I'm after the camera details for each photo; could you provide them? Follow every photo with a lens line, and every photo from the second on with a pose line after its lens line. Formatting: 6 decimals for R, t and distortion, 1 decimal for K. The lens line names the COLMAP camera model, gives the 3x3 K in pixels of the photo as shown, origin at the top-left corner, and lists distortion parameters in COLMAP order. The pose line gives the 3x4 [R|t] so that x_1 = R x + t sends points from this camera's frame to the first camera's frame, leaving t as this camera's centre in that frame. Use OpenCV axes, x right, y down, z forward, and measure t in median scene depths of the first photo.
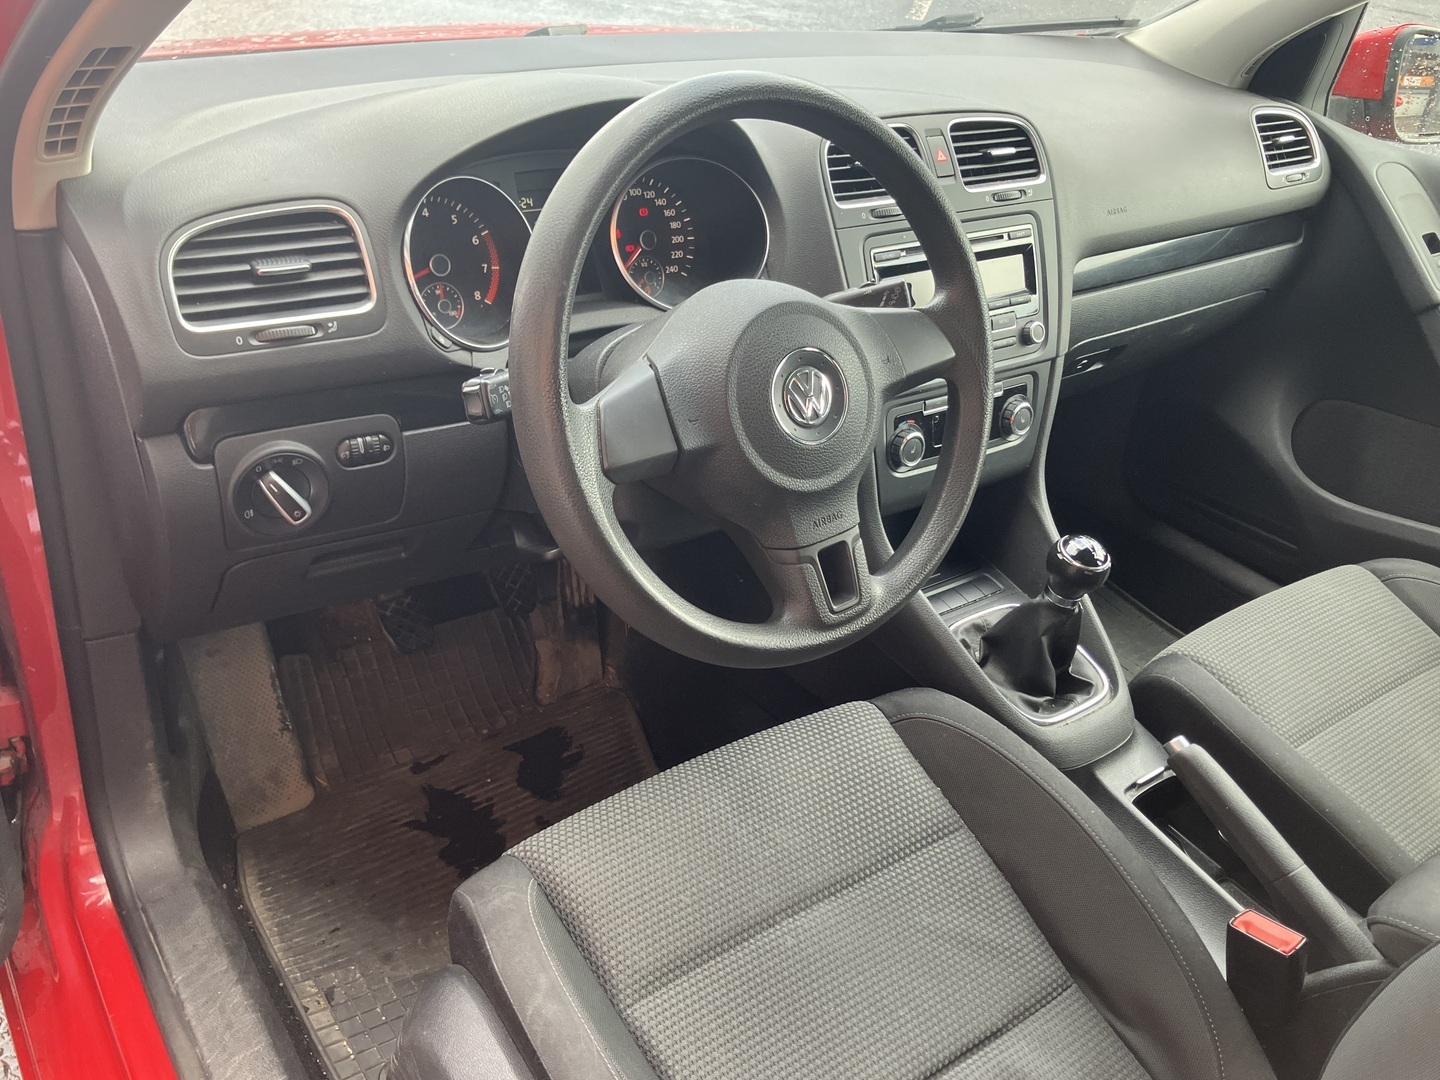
lens RADIAL K [[1217.5, 0, 717.6], [0, 1217.5, 540.1], [0, 0, 1]] dist [0.015074, -0.011076]
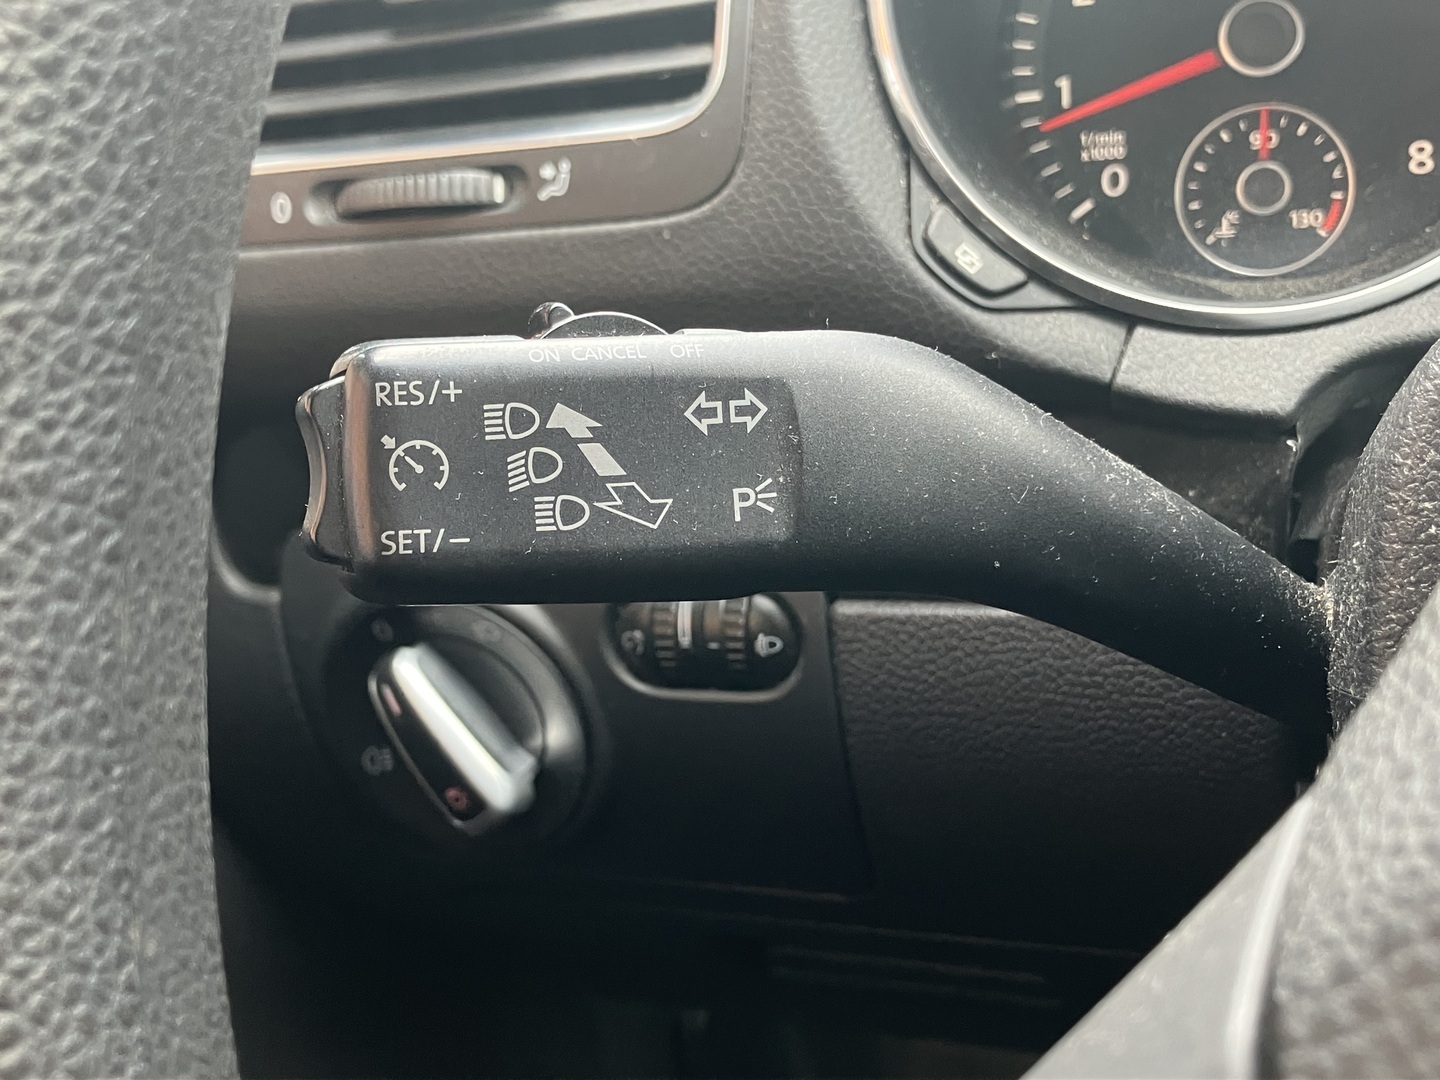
lens RADIAL K [[1736.4, 0, 727.4], [0, 1736.4, 541.5], [0, 0, 1]] dist [0.041736, 0.000000]
pose [[0.579727, 0.142309, -0.802287, 0.028322], [-0.226925, 0.973873, 0.008770, -0.080676], [0.782573, 0.176975, 0.596874, 0.610872]]
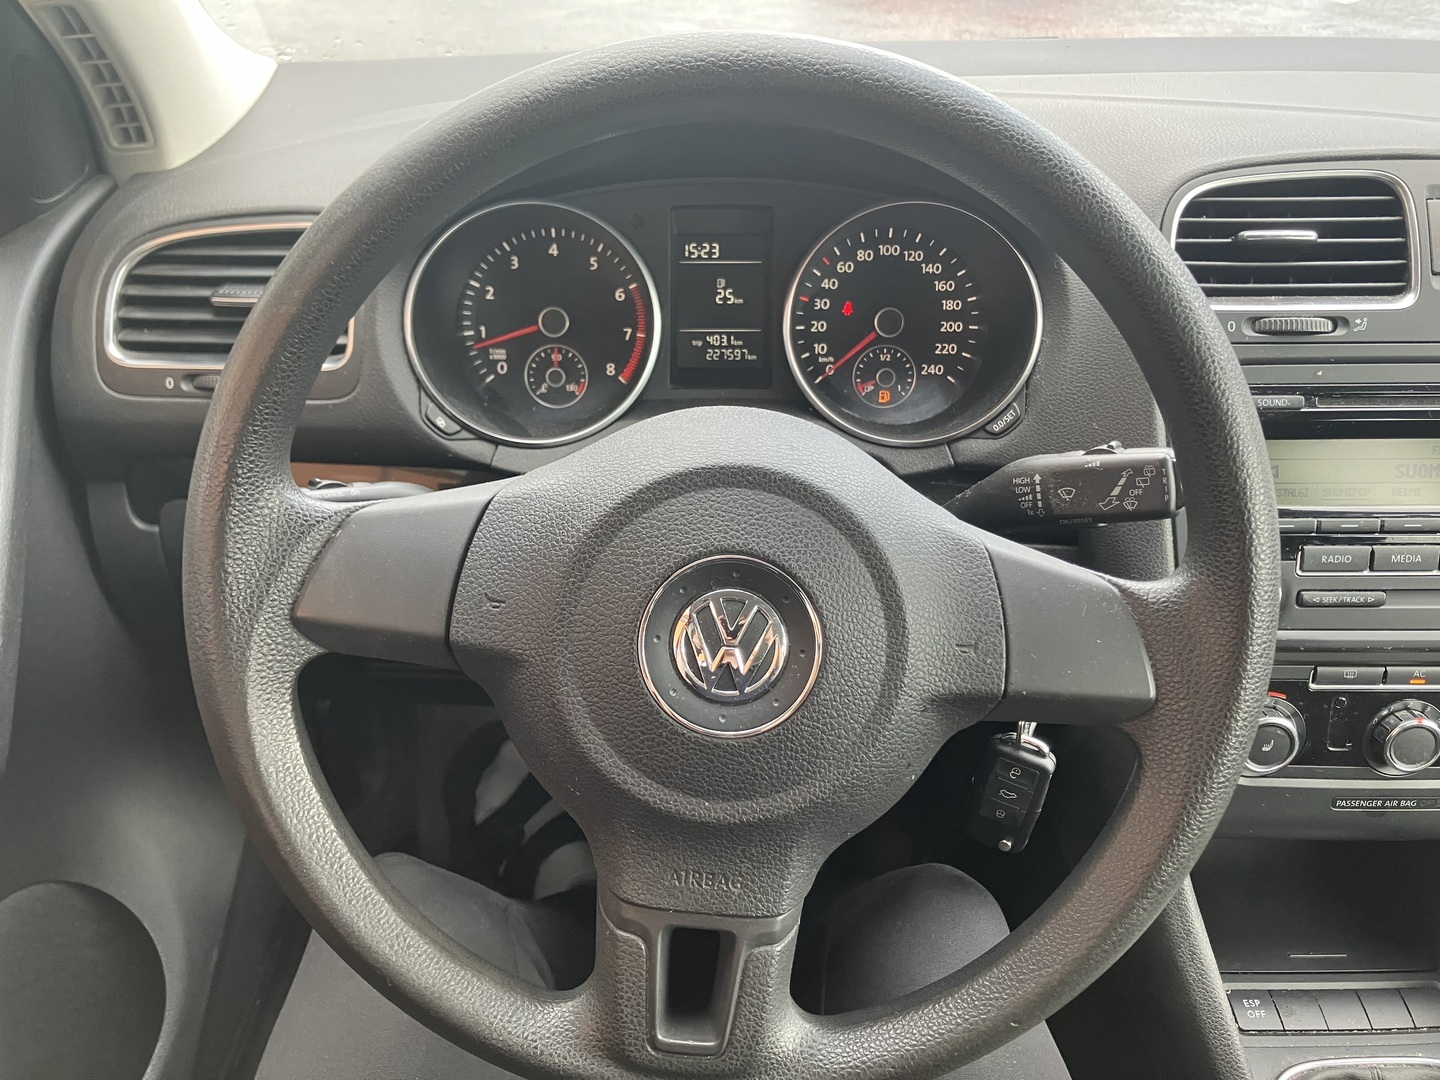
lens RADIAL K [[1245.2, 0, 717.4], [0, 1245.2, 556.0], [0, 0, 1]] dist [0.009128, -0.000329]
pose [[0.801949, 0.223079, -0.554179, 0.265112], [-0.239264, 0.969948, 0.044205, -0.127572], [0.547386, 0.097145, 0.831223, 0.388364]]
